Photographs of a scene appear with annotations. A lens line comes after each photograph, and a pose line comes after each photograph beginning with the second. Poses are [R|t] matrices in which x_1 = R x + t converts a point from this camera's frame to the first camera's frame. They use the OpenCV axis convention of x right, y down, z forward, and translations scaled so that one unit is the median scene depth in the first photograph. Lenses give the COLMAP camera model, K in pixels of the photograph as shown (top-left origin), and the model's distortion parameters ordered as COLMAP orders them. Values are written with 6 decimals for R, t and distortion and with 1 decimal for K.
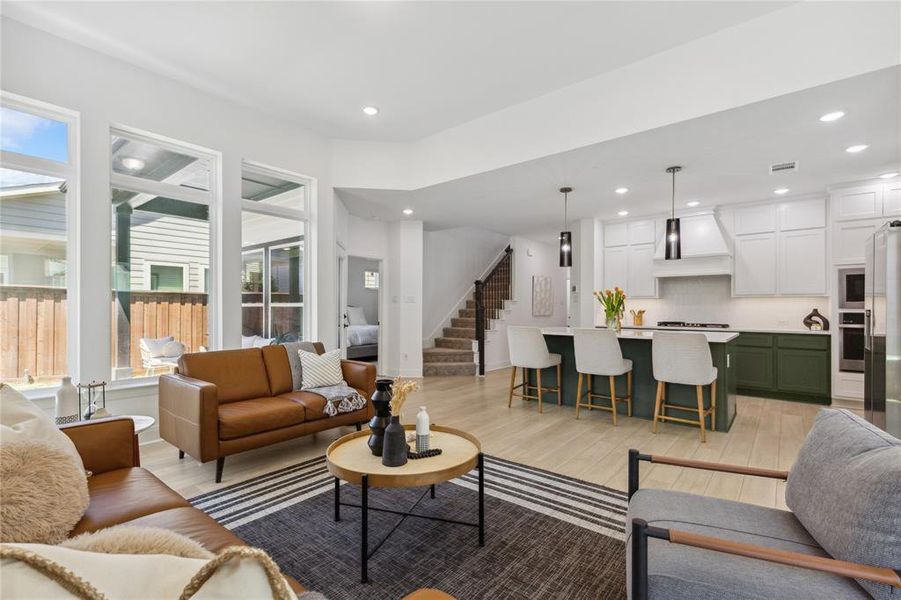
lens RADIAL K [[410.4, 0, 453.0], [0, 410.4, 306.6], [0, 0, 1]] dist [-0.000554, 0.000000]
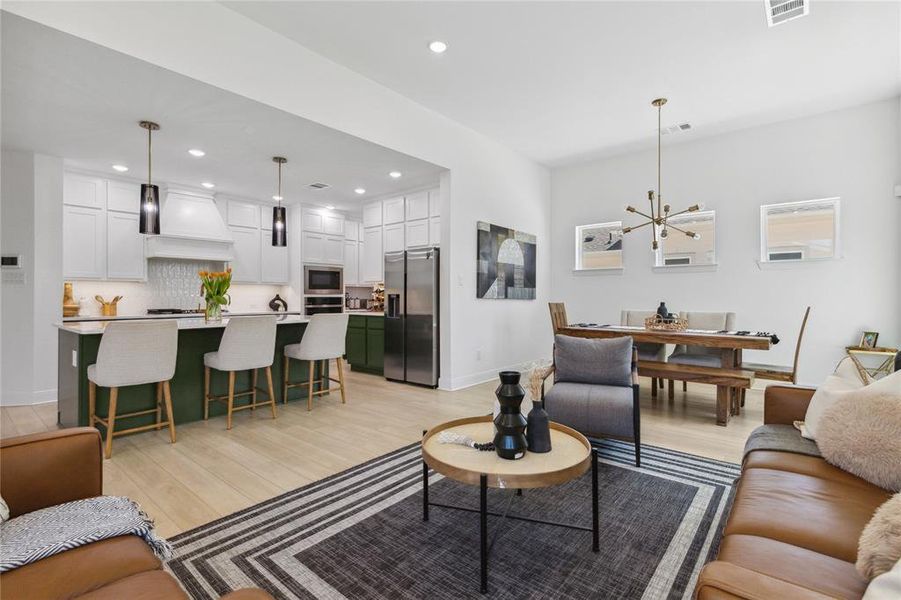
lens RADIAL K [[418.7, 0, 452.7], [0, 418.7, 293.8], [0, 0, 1]] dist [-0.000620, -0.000079]
pose [[0.008769, 0.004214, 0.999953, -0.446597], [-0.003714, 0.999984, -0.004182, 0.007515], [-0.999955, -0.003677, 0.008785, 0.471126]]
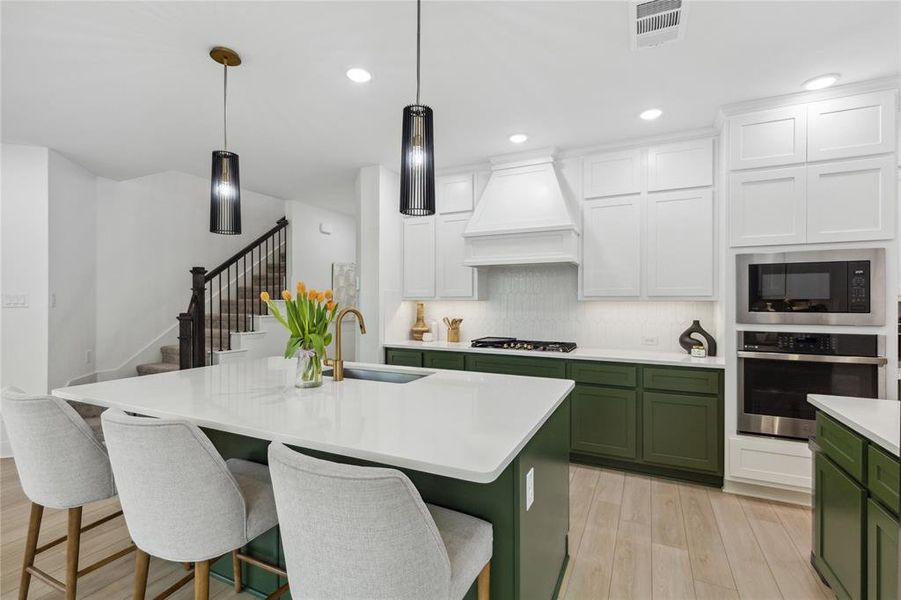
lens RADIAL K [[410.4, 0, 454.8], [0, 410.4, 302.4], [0, 0, 1]] dist [0.000644, 0.000273]
pose [[0.970298, -0.001694, 0.241907, 0.407310], [-0.000049, 0.999974, 0.007199, -0.027535], [-0.241913, -0.006997, 0.970273, 0.521961]]
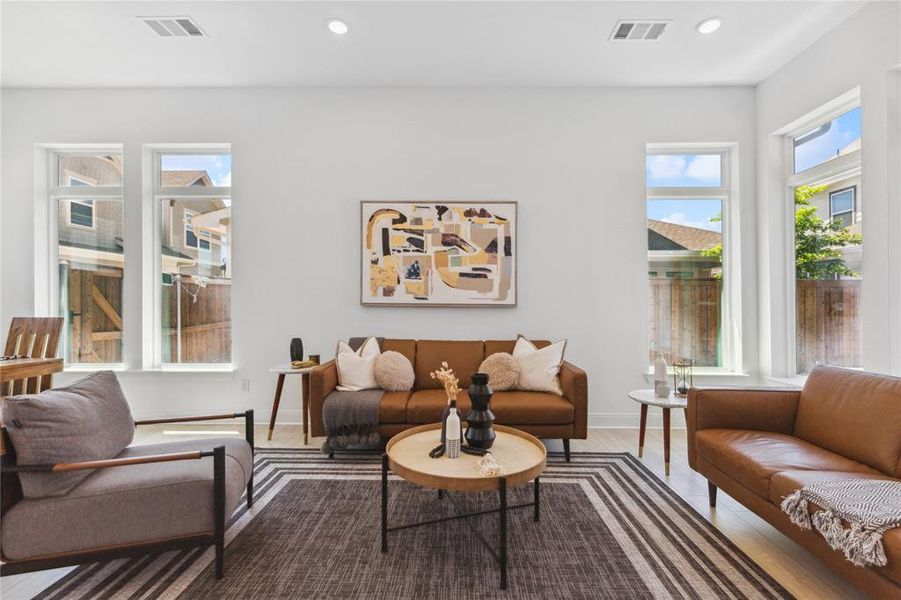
lens RADIAL K [[410.4, 0, 454.8], [0, 410.4, 302.4], [0, 0, 1]] dist [0.000644, 0.000273]
pose [[-0.782294, -0.007786, -0.622861, 0.214644], [-0.002029, 0.999948, -0.009951, 0.006290], [0.622906, -0.006521, -0.782270, 0.737347]]
